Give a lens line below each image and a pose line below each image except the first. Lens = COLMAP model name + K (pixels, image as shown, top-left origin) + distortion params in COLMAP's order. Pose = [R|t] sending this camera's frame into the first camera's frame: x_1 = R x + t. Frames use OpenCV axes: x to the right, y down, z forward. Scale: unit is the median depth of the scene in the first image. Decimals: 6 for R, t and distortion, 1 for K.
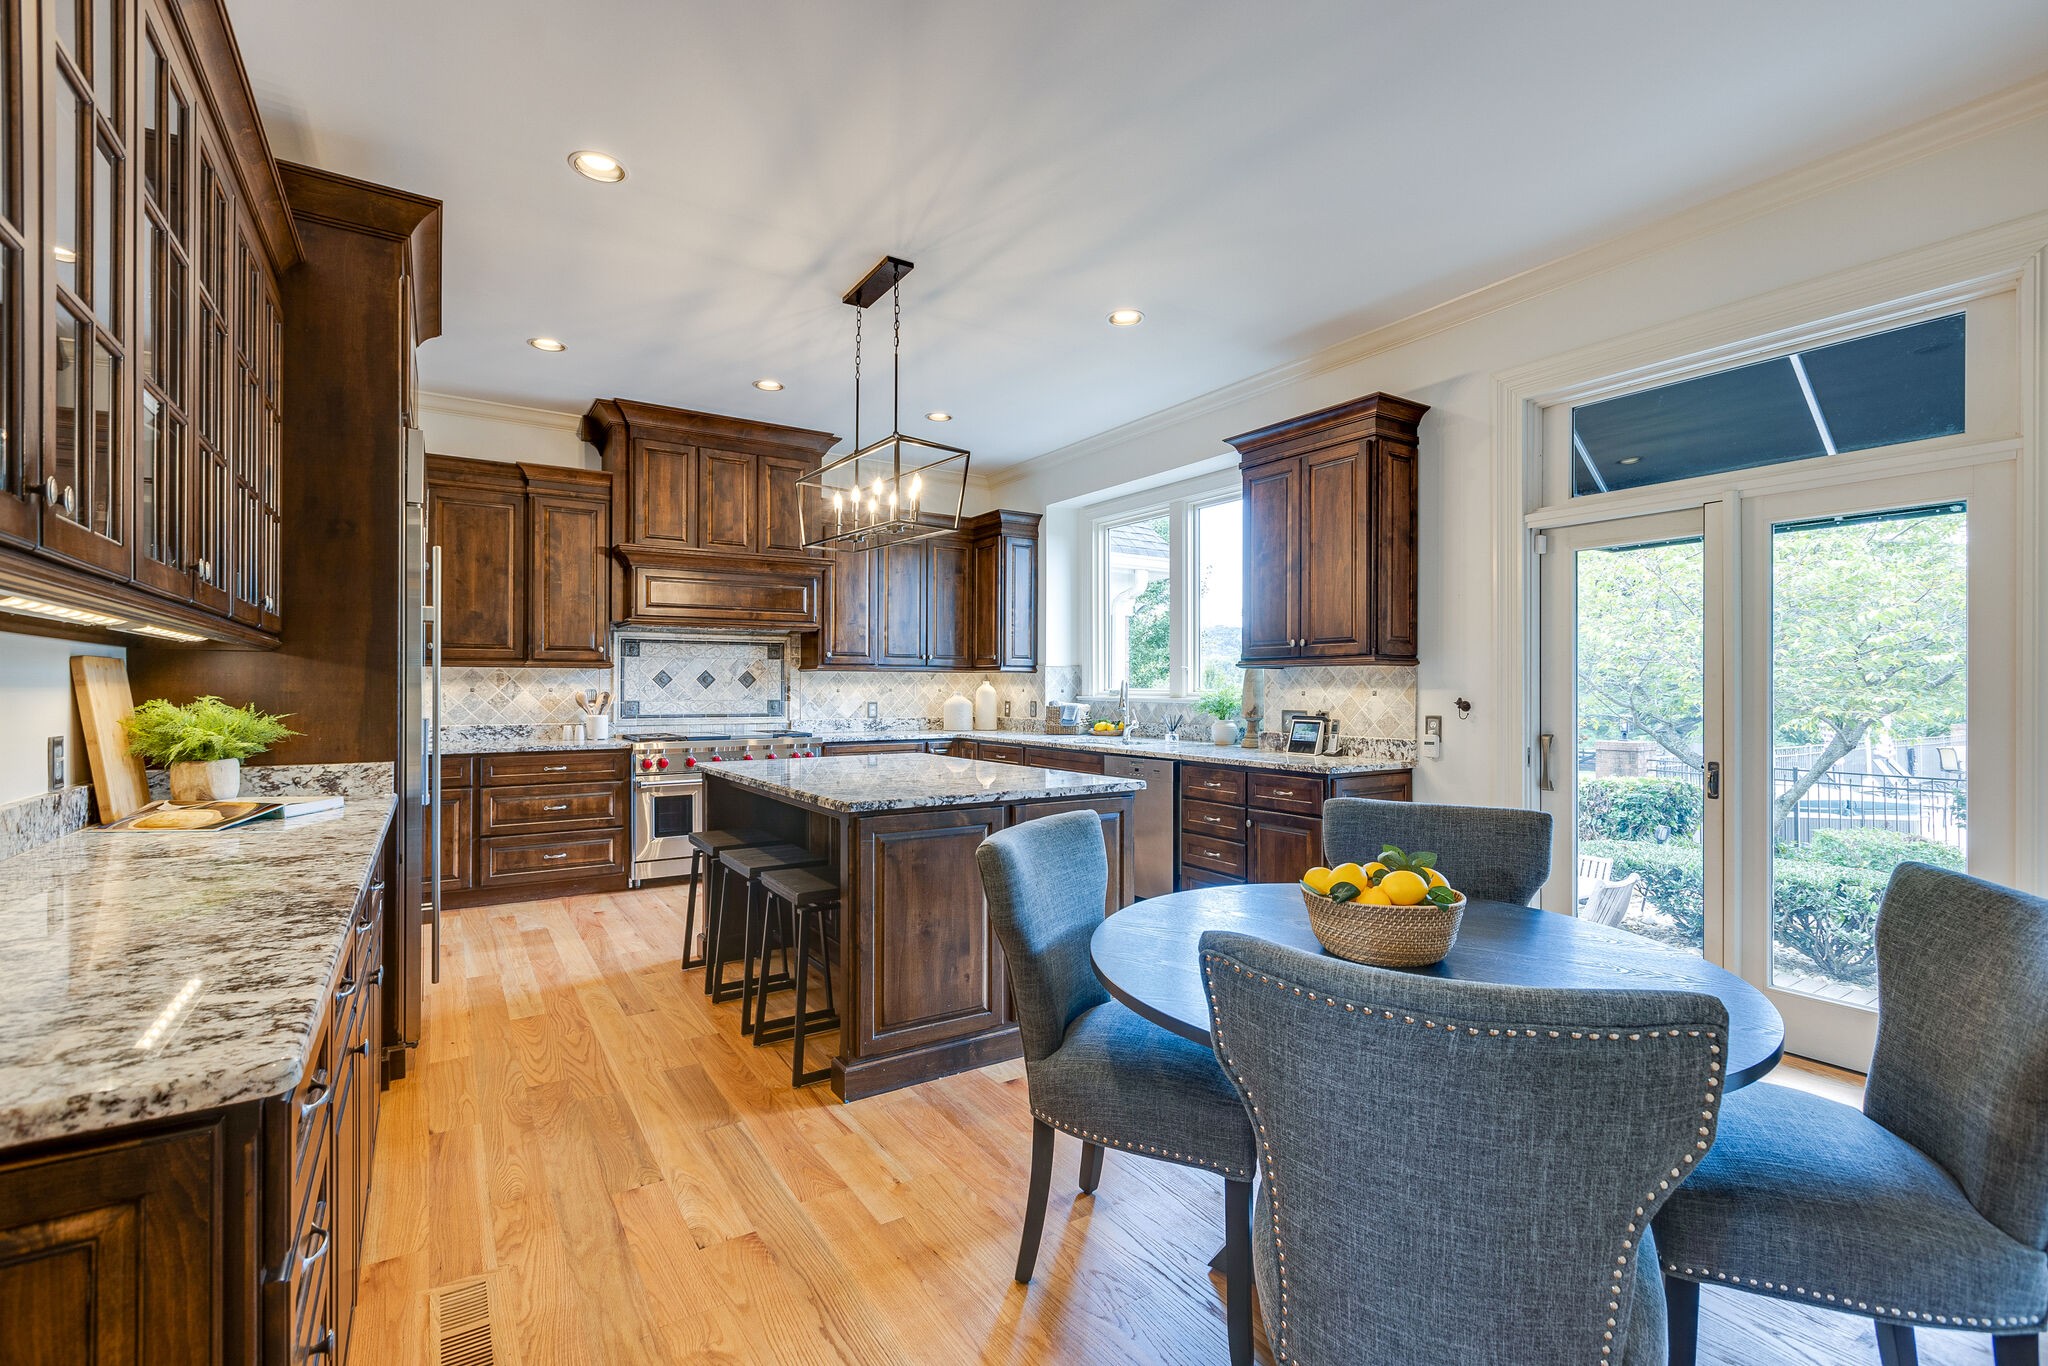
lens RADIAL K [[909.7, 0, 1026.6], [0, 909.7, 684.4], [0, 0, 1]] dist [0.008519, 0.000405]
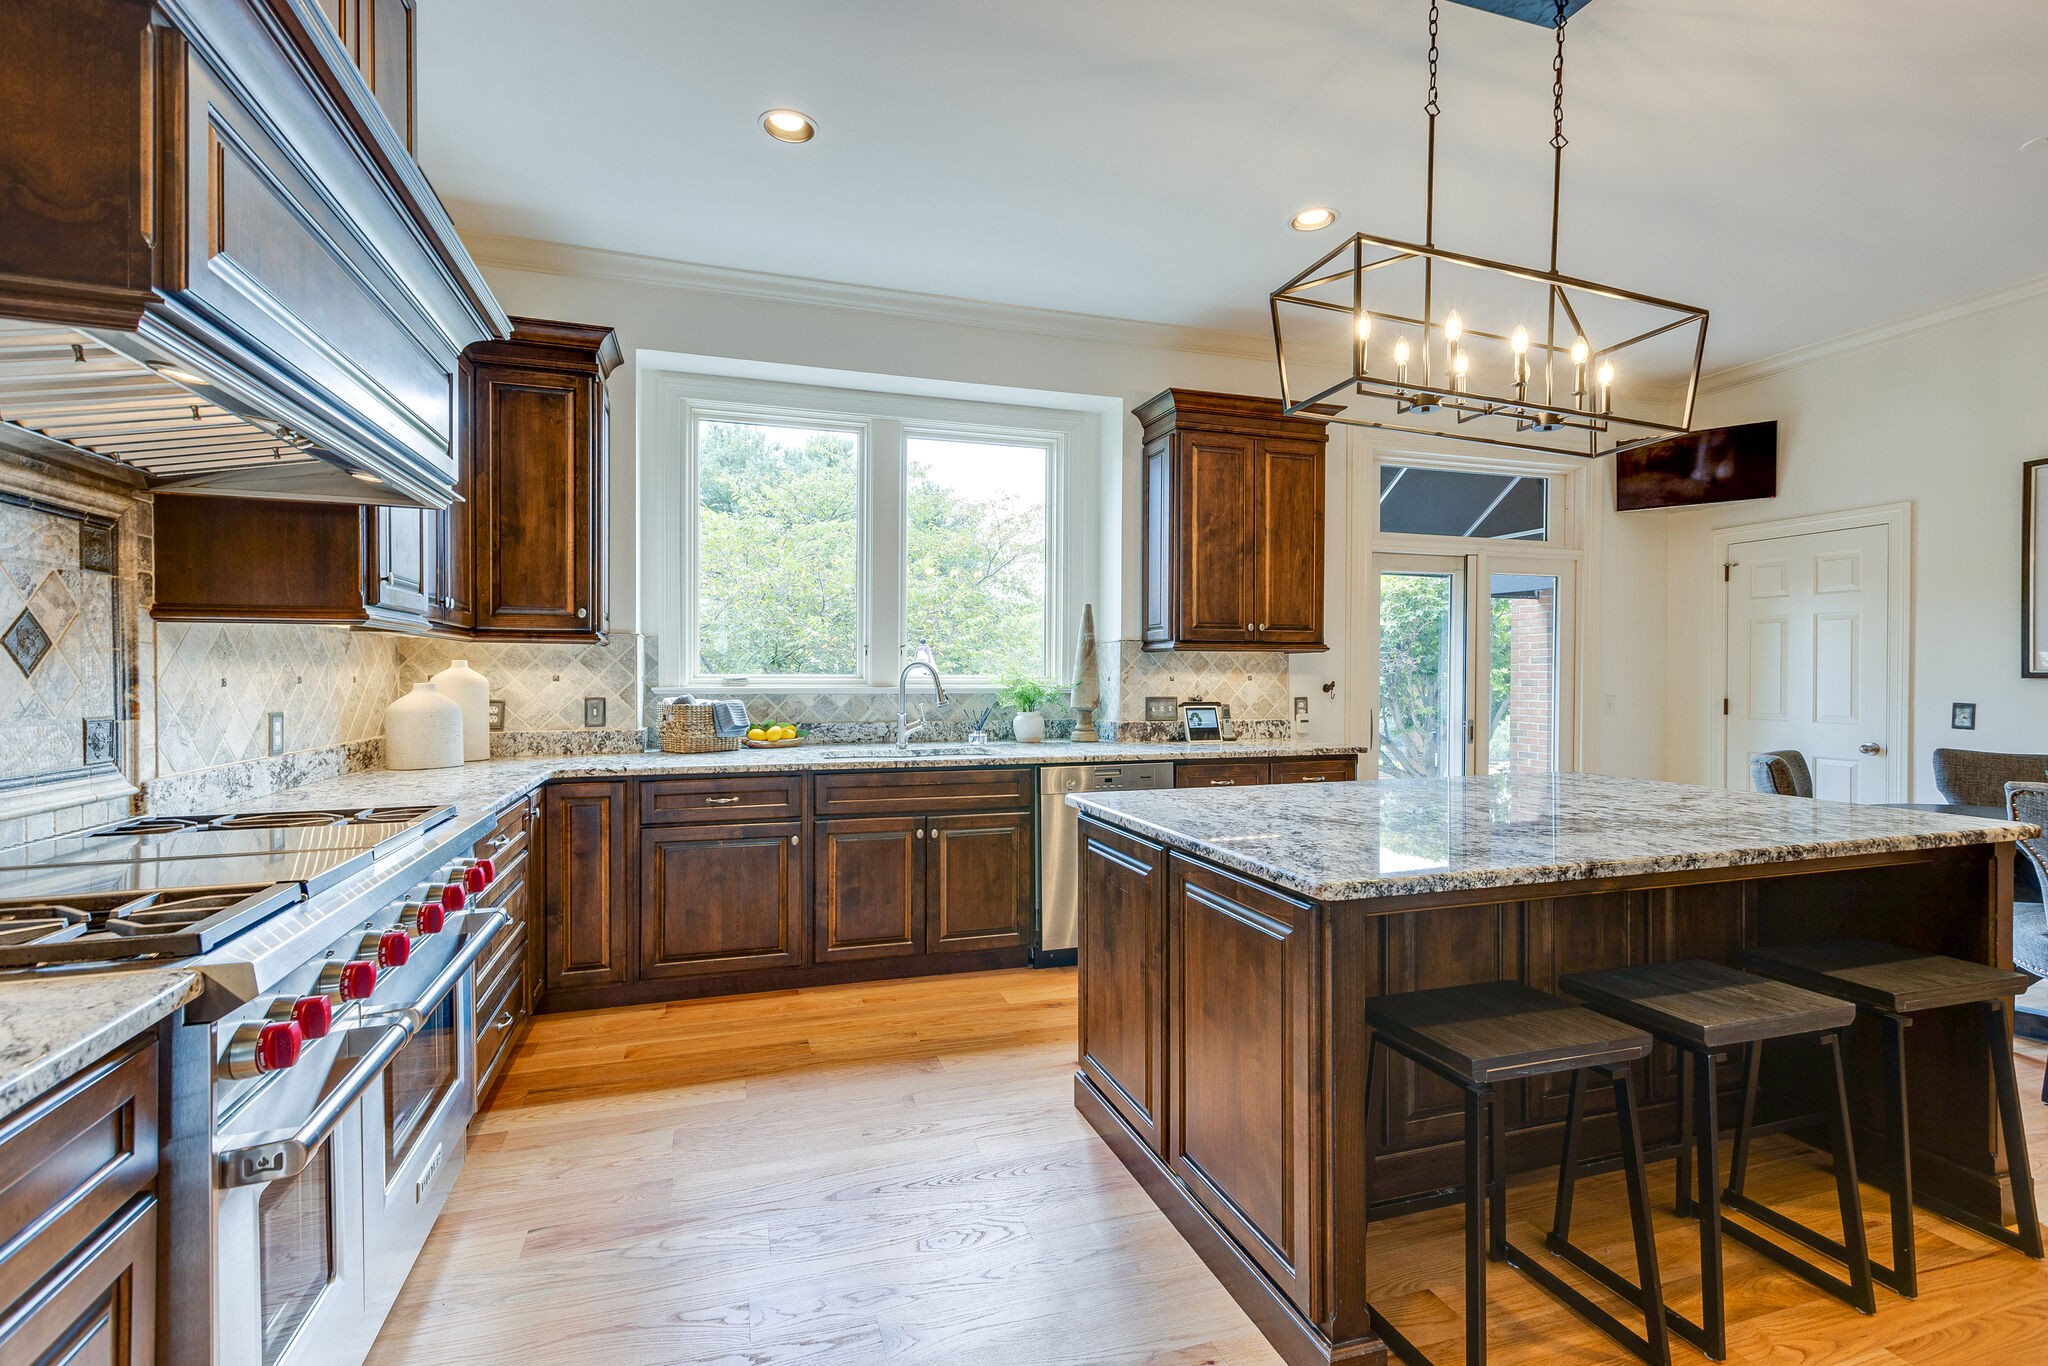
lens RADIAL K [[909.7, 0, 1012.4], [0, 909.7, 683.3], [0, 0, 1]] dist [0.008519, 0.000405]
pose [[0.269658, -0.010772, 0.962896, -0.539655], [-0.002629, 0.999925, 0.011923, 0.002856], [-0.962953, -0.005747, 0.269610, 0.738684]]
